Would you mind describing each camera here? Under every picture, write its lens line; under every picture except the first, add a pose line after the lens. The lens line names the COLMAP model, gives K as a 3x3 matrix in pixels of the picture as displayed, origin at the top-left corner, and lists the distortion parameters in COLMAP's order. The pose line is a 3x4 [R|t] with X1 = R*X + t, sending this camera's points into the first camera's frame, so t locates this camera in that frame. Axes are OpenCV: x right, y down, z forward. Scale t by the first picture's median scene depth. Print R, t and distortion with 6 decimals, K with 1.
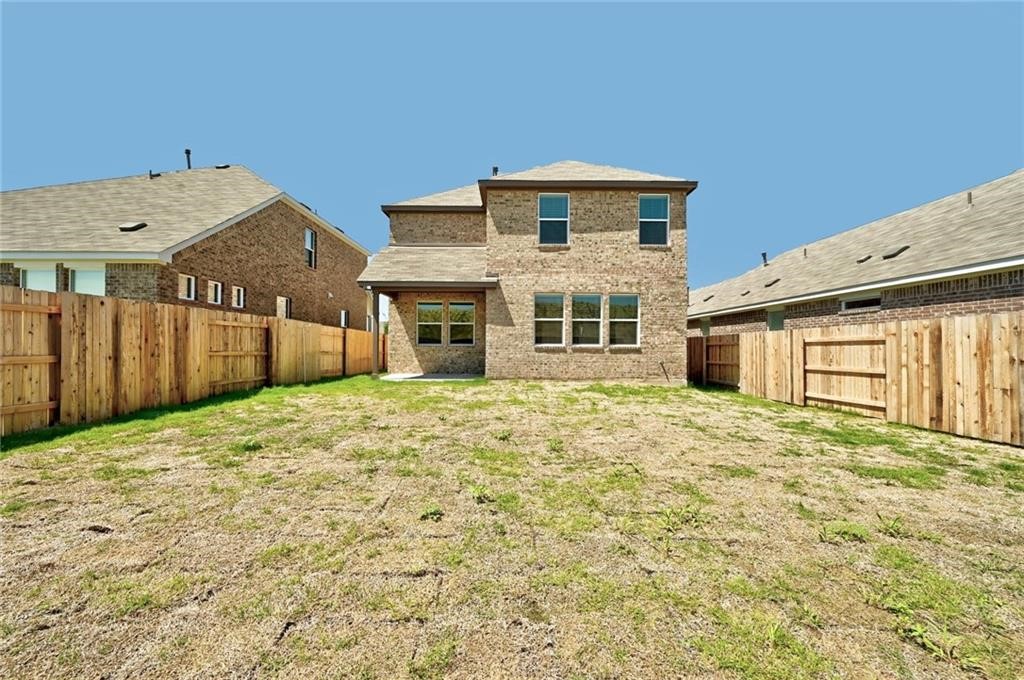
lens RADIAL K [[406.6, 0, 512.5], [0, 406.6, 343.7], [0, 0, 1]] dist [-0.000131, 0.000065]
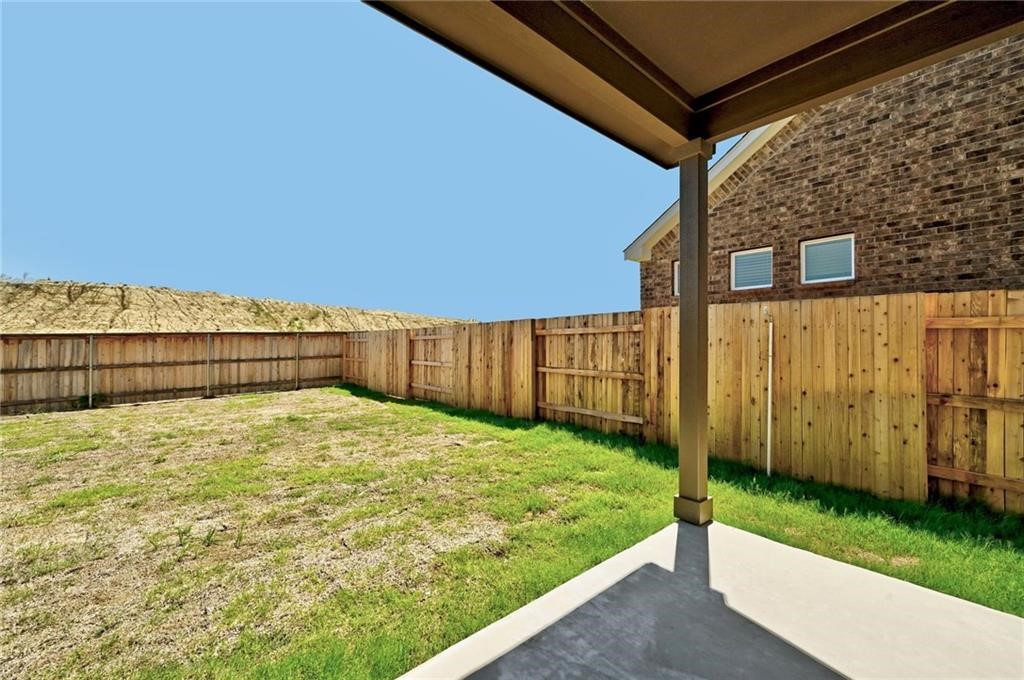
lens RADIAL K [[406.6, 0, 512.4], [0, 406.6, 343.0], [0, 0, 1]] dist [-0.000131, 0.000065]
pose [[-0.765323, -0.013546, -0.643504, -0.140253], [-0.001311, 0.999809, -0.019488, -0.013712], [0.643645, -0.014071, -0.765195, 1.512726]]
